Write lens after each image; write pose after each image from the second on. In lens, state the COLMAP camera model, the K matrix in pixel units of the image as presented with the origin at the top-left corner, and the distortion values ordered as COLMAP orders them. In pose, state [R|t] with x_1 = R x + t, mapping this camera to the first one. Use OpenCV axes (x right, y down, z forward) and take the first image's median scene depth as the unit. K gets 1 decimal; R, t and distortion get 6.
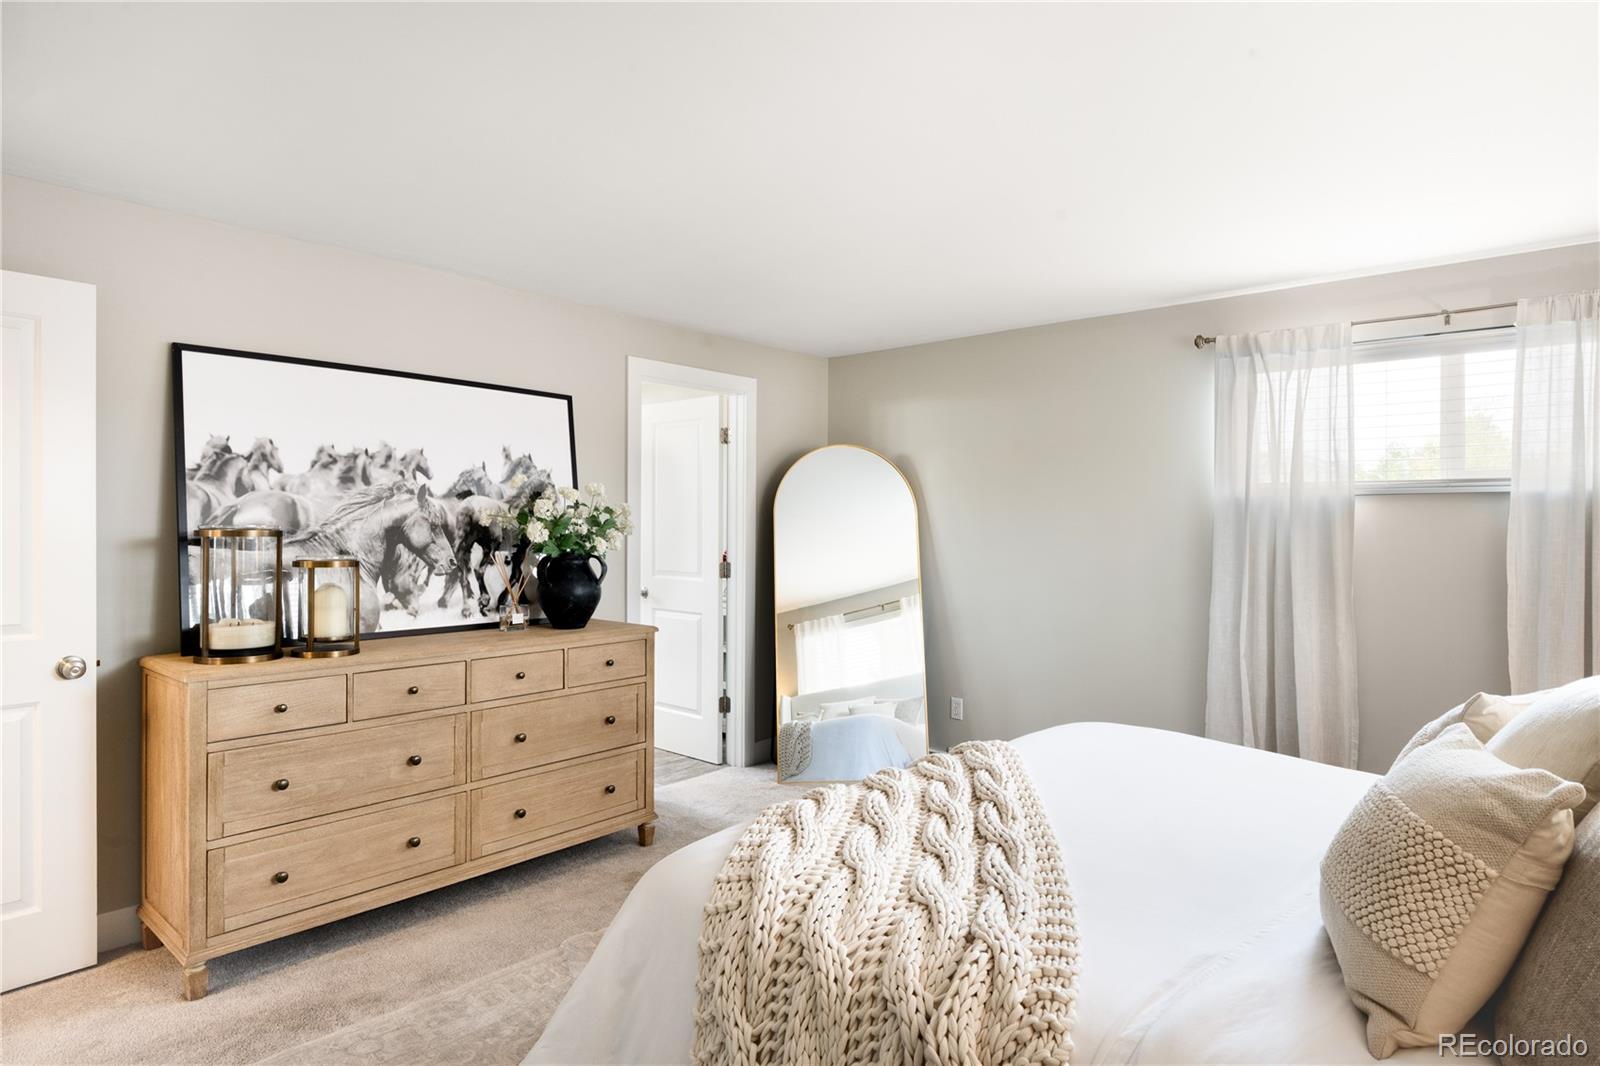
lens RADIAL K [[893.4, 0, 800.0], [0, 893.4, 533.0], [0, 0, 1]] dist [0.000760, 0.000020]
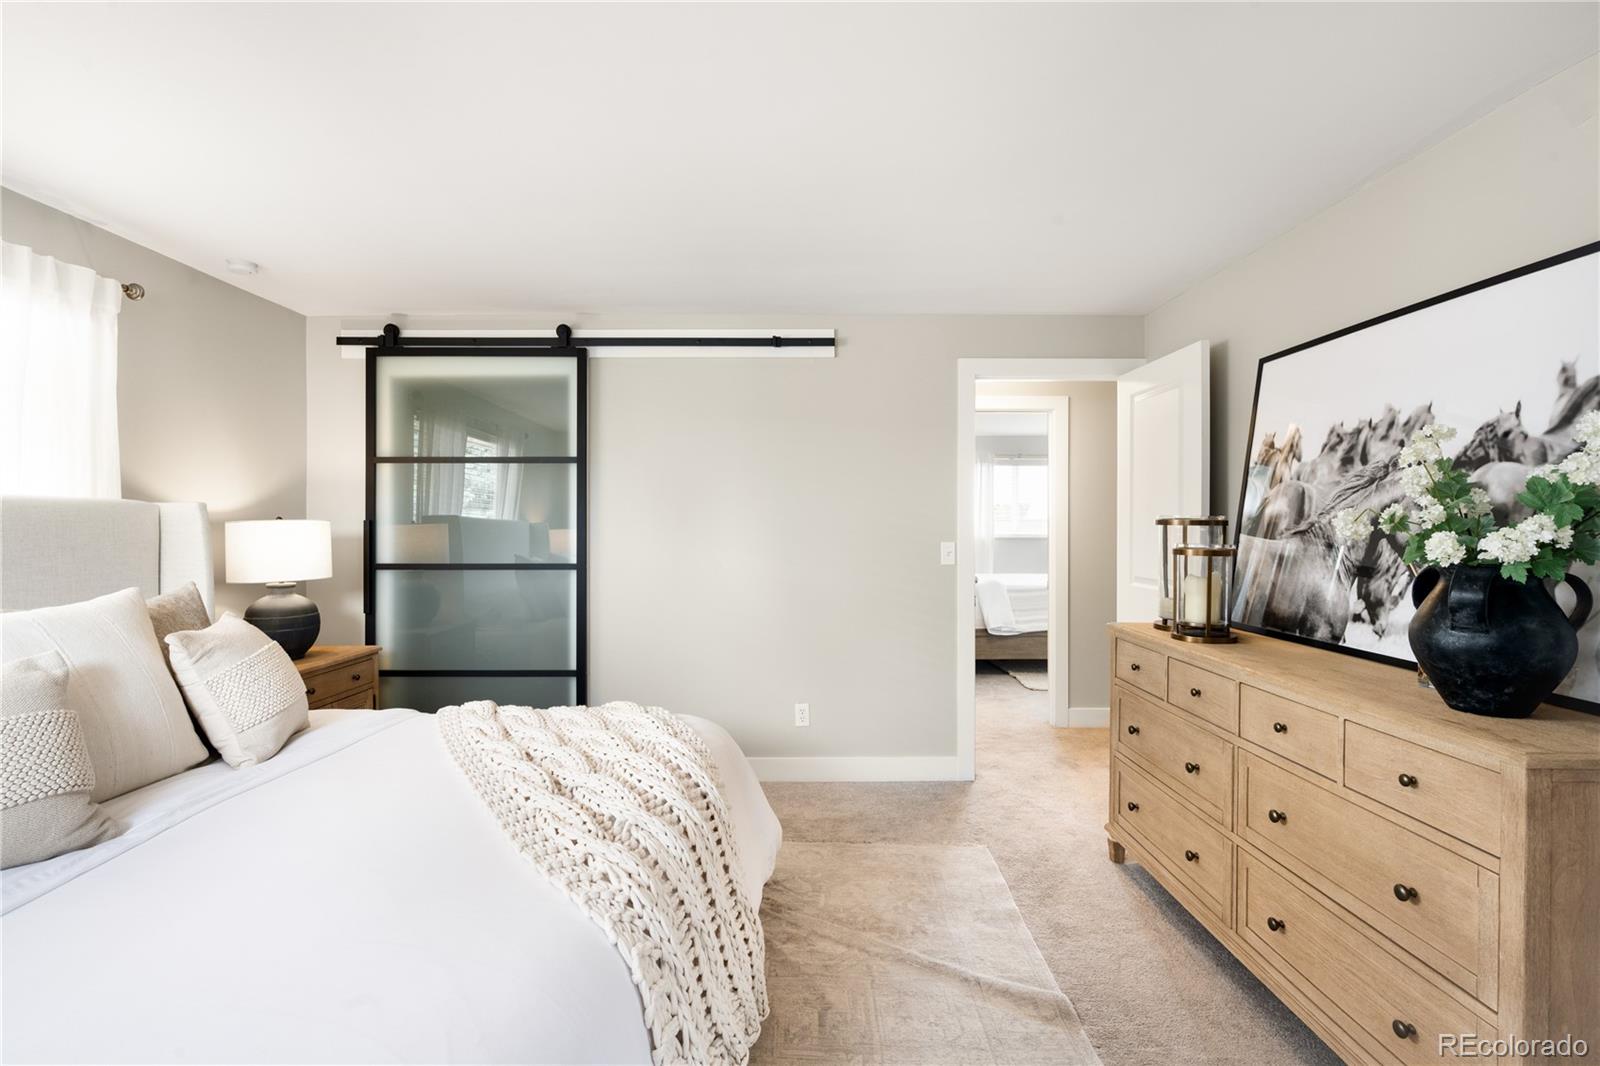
lens RADIAL K [[781.4, 0, 800.0], [0, 781.4, 533.0], [0, 0, 1]] dist [-0.000862, -0.000095]
pose [[-0.746060, 0.003993, -0.665867, 0.367913], [-0.009355, 0.999820, 0.016478, 0.001287], [0.665813, 0.018523, -0.745889, 1.193685]]
